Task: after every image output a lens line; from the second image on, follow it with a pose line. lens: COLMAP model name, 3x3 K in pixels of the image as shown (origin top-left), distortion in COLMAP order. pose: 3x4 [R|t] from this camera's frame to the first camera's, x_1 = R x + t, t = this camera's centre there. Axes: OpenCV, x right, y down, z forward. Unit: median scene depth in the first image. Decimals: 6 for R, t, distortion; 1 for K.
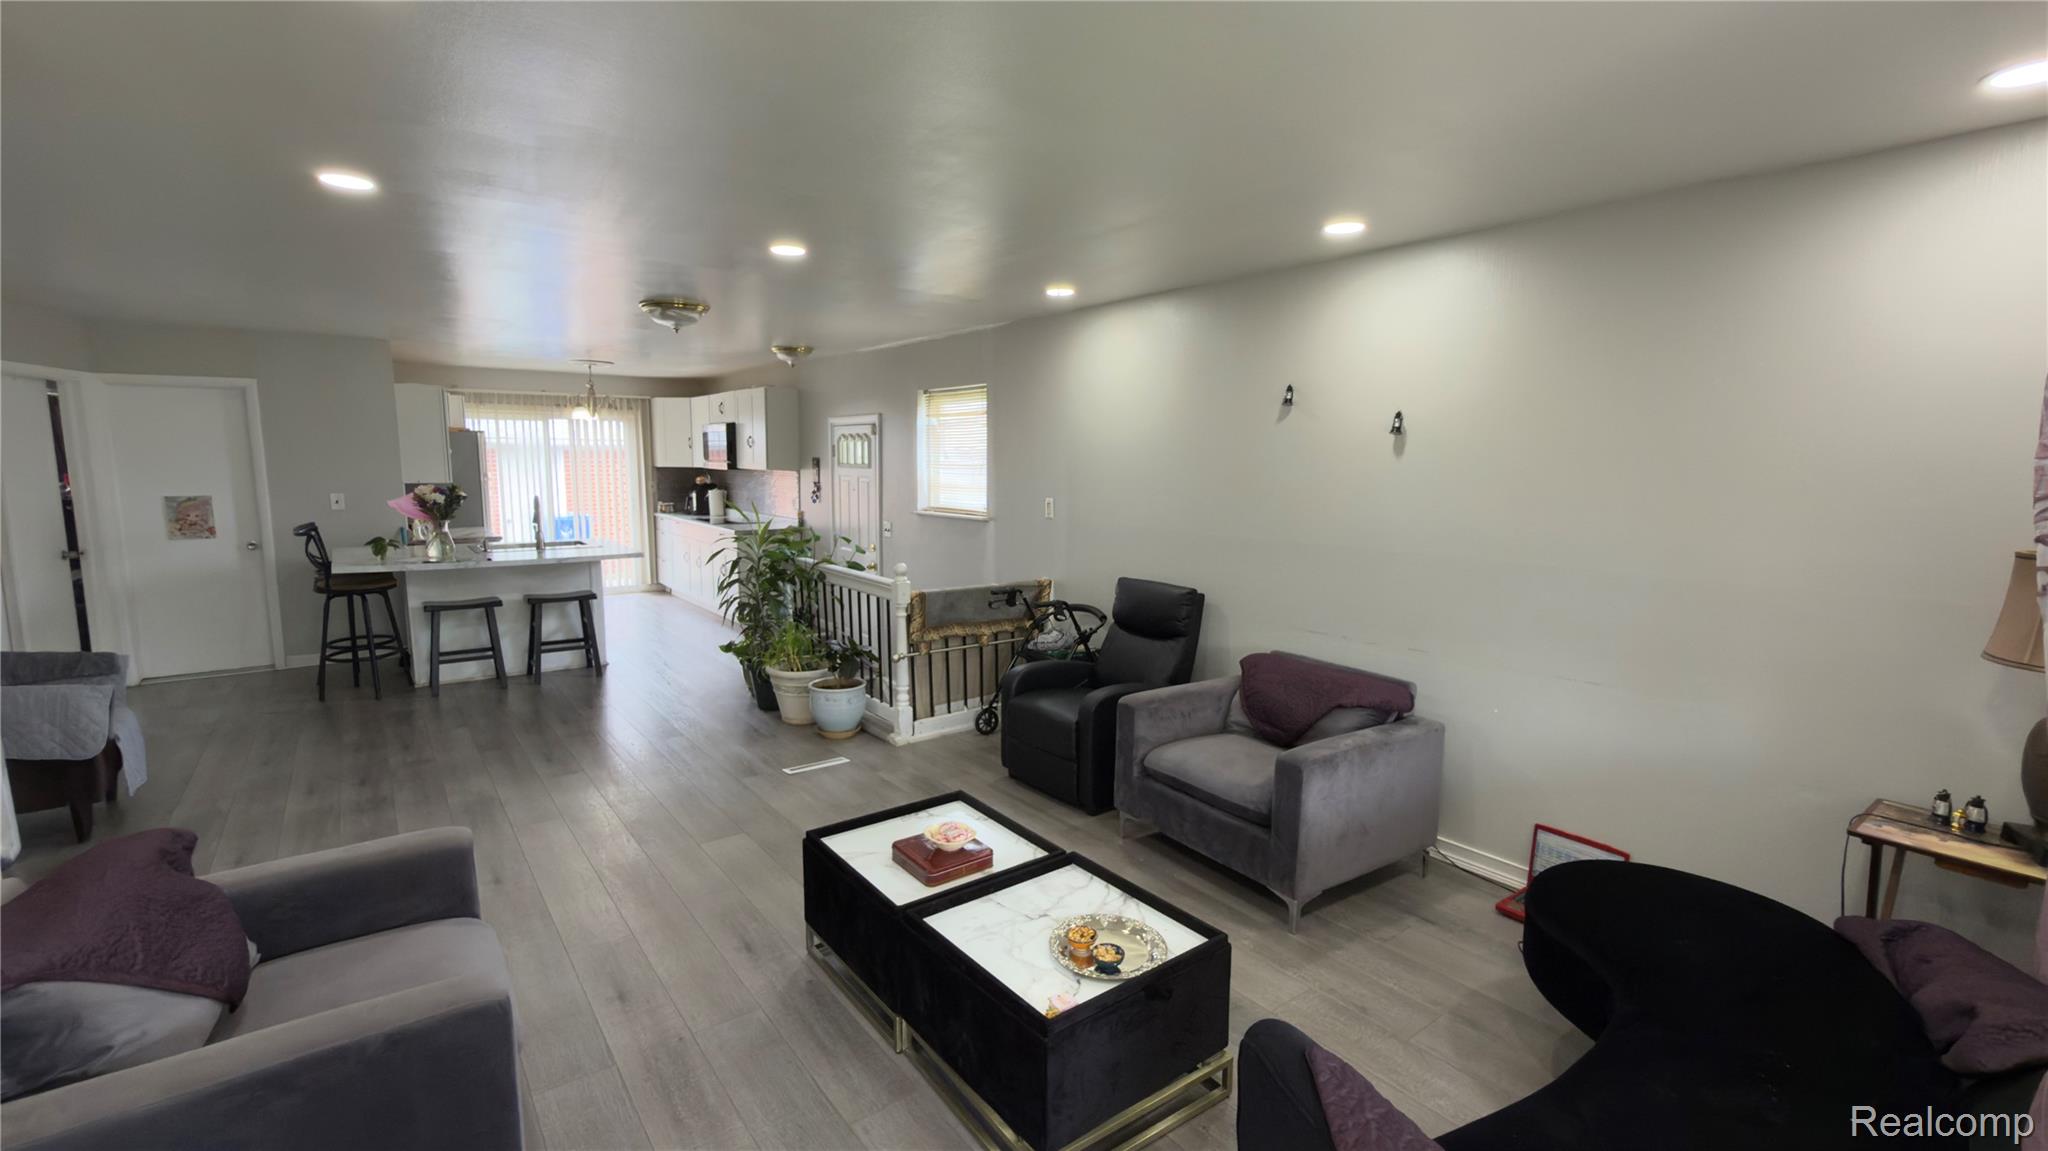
lens RADIAL K [[879.7, 0, 1022.6], [0, 879.7, 586.9], [0, 0, 1]] dist [-0.001458, -0.000152]
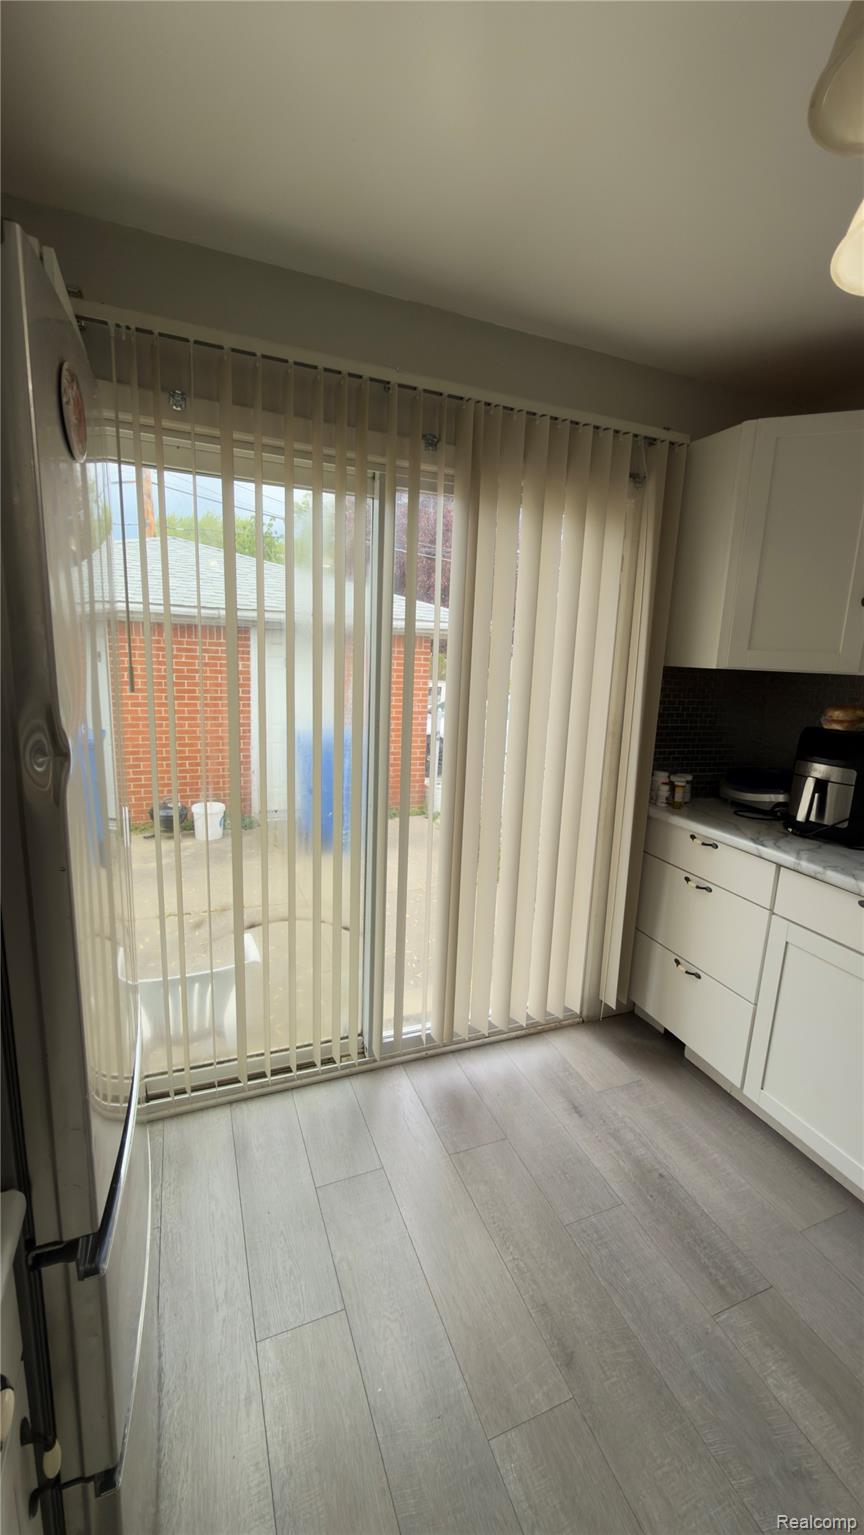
lens RADIAL K [[612.5, 0, 422.9], [0, 612.5, 777.6], [0, 0, 1]] dist [-0.000025, -0.000363]
pose [[0.964057, 0.076788, -0.254357, -0.460898], [-0.060586, 0.995639, 0.070942, -0.110978], [0.258696, -0.052982, 0.964505, 0.786246]]
